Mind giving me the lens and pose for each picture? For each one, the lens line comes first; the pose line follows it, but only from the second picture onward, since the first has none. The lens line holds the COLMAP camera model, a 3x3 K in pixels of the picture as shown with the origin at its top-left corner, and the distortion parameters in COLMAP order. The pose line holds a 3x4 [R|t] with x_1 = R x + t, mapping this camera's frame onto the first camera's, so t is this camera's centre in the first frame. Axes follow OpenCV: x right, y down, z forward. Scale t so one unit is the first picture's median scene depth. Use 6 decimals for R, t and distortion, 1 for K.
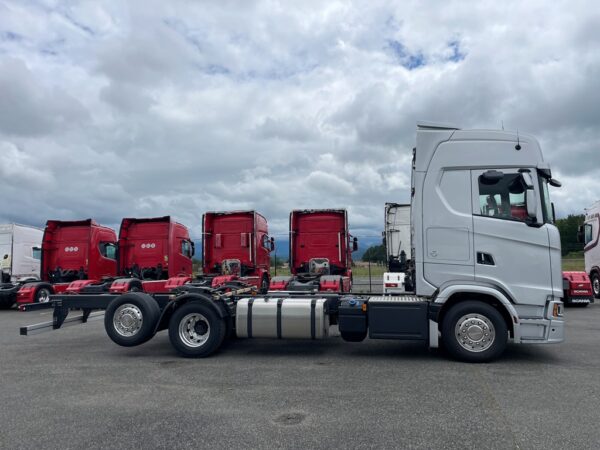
lens RADIAL K [[445.7, 0, 300.0], [0, 445.7, 225.0], [0, 0, 1]] dist [0.037649, 0.000416]
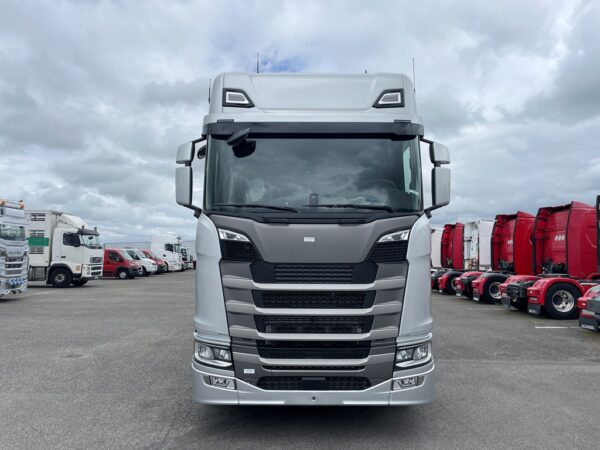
lens RADIAL K [[450.6, 0, 300.0], [0, 450.6, 225.0], [0, 0, 1]] dist [0.172901, -0.227565]
pose [[0.189893, -0.043017, -0.980862, 1.259854], [0.068279, 0.997199, -0.030515, 0.049361], [0.979428, -0.061178, 0.192298, 1.097202]]
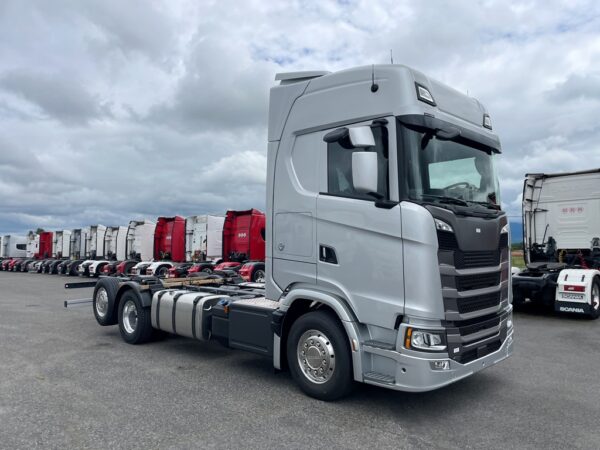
lens RADIAL K [[451.7, 0, 300.3], [0, 451.7, 207.0], [0, 0, 1]] dist [0.013370, 0.004451]
pose [[0.838525, -0.036240, -0.543656, 0.750517], [0.034839, 0.999310, -0.012878, 0.007702], [0.543747, -0.008141, 0.839209, 0.370534]]
